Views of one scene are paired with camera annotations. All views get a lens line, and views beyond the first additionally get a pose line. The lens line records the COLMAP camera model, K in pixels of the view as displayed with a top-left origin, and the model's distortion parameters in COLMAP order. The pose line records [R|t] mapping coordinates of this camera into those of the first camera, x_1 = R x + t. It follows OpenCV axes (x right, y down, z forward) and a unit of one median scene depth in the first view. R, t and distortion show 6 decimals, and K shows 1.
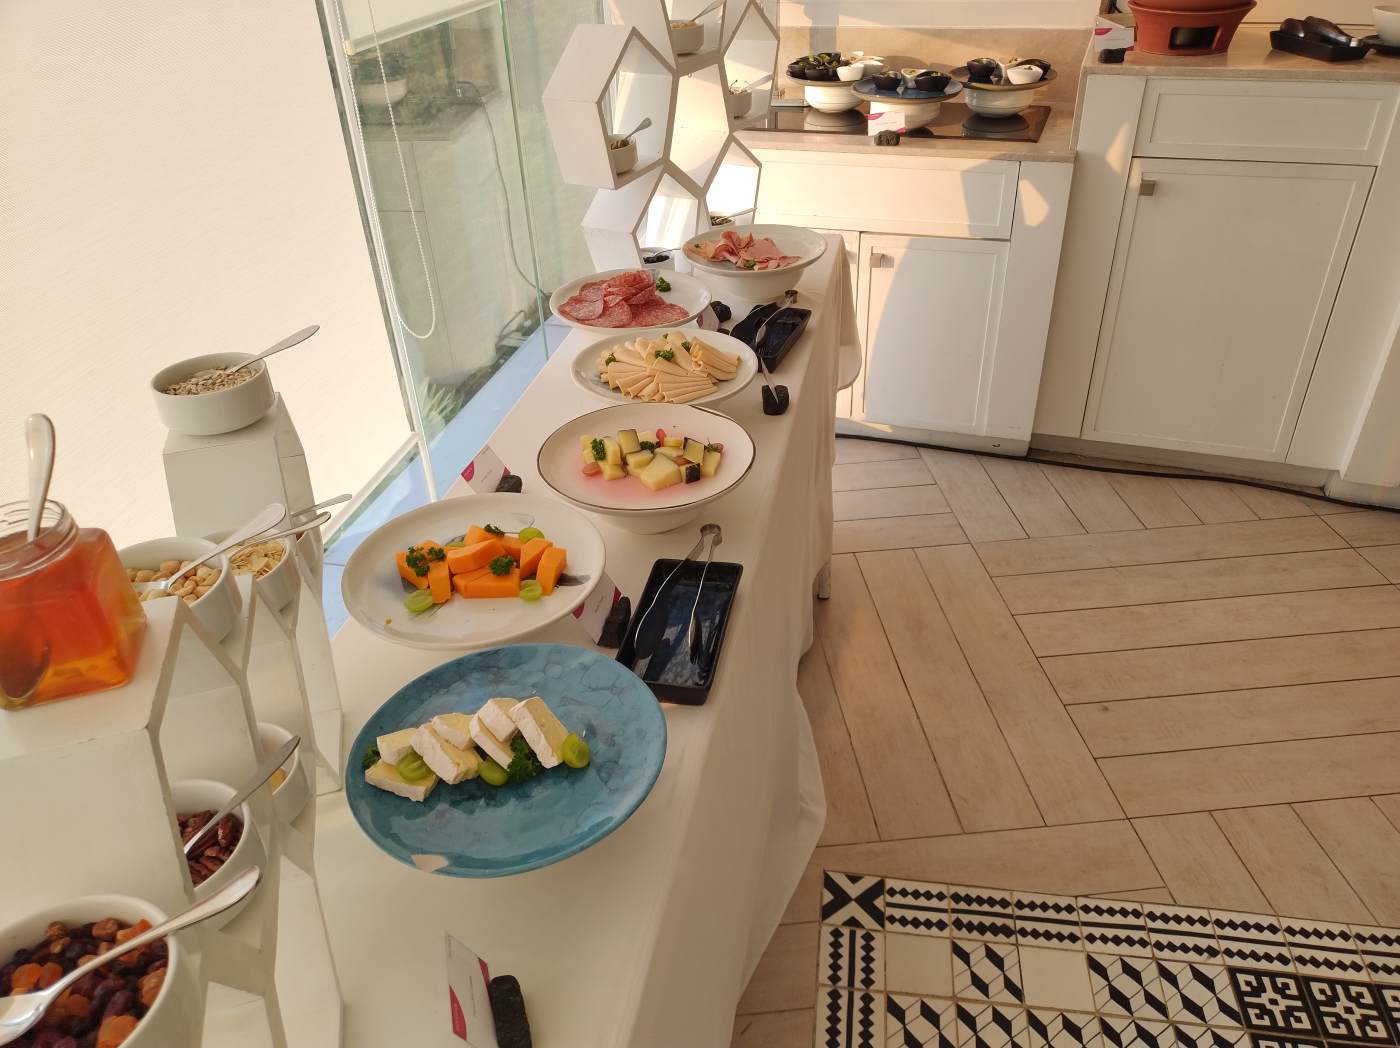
lens RADIAL K [[1030.1, 0, 699.1], [0, 1030.1, 552.5], [0, 0, 1]] dist [-0.000025, -0.006749]
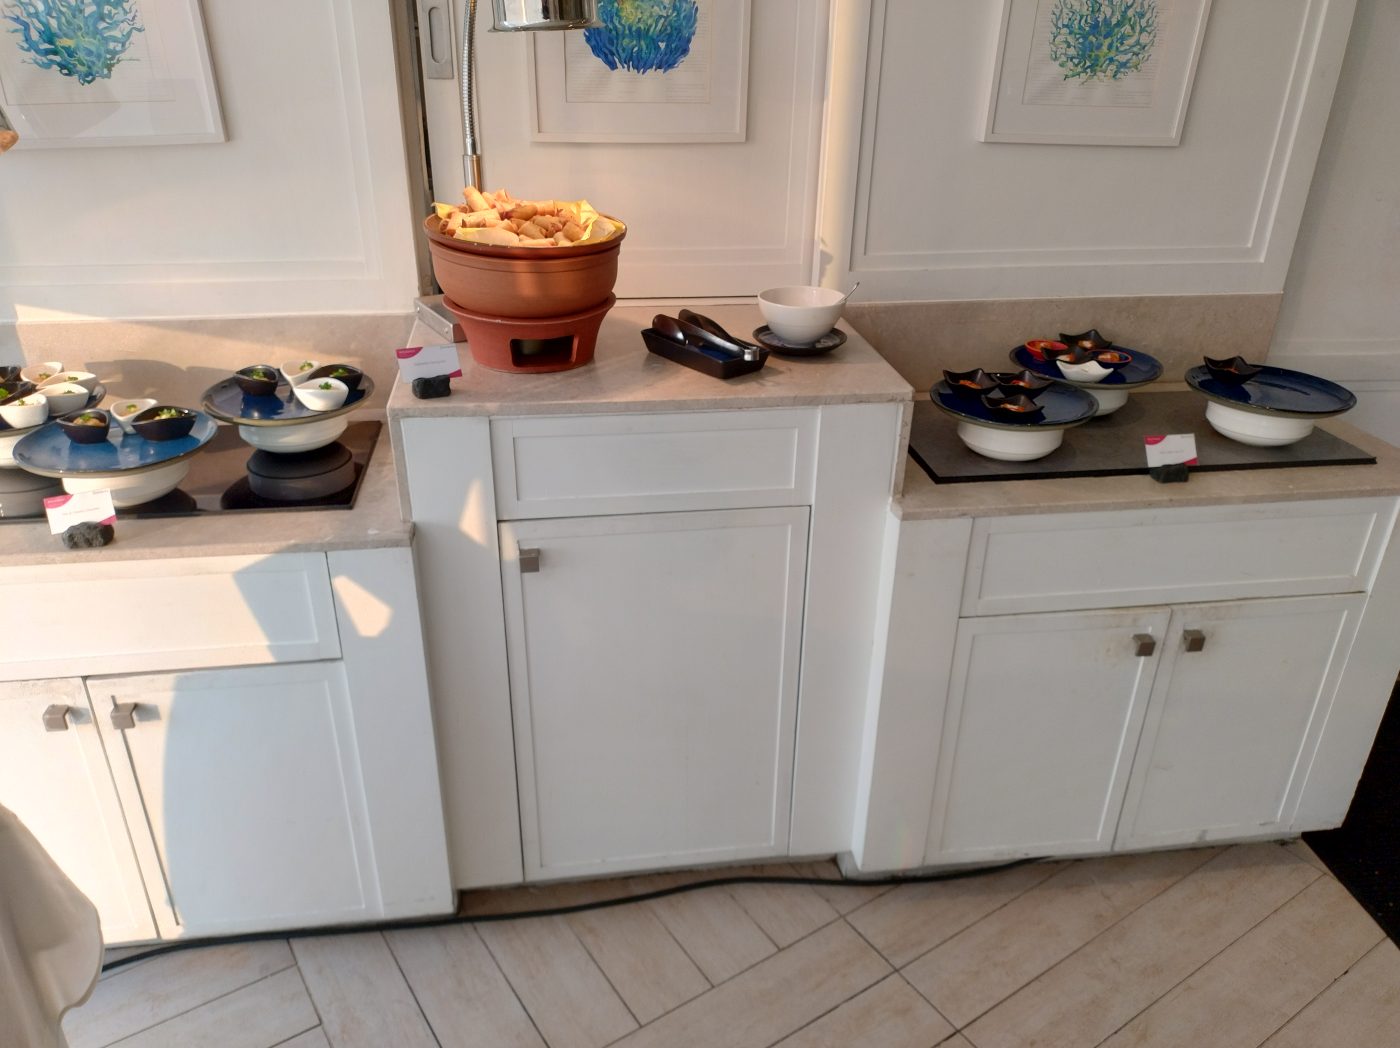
lens RADIAL K [[1009.9, 0, 700.0], [0, 1009.9, 524.0], [0, 0, 1]] dist [0.064751, -0.102374]
pose [[0.868934, -0.164506, 0.466788, 0.215844], [0.232966, 0.968076, -0.092499, -0.275721], [-0.436670, 0.189121, 0.879519, 0.345618]]
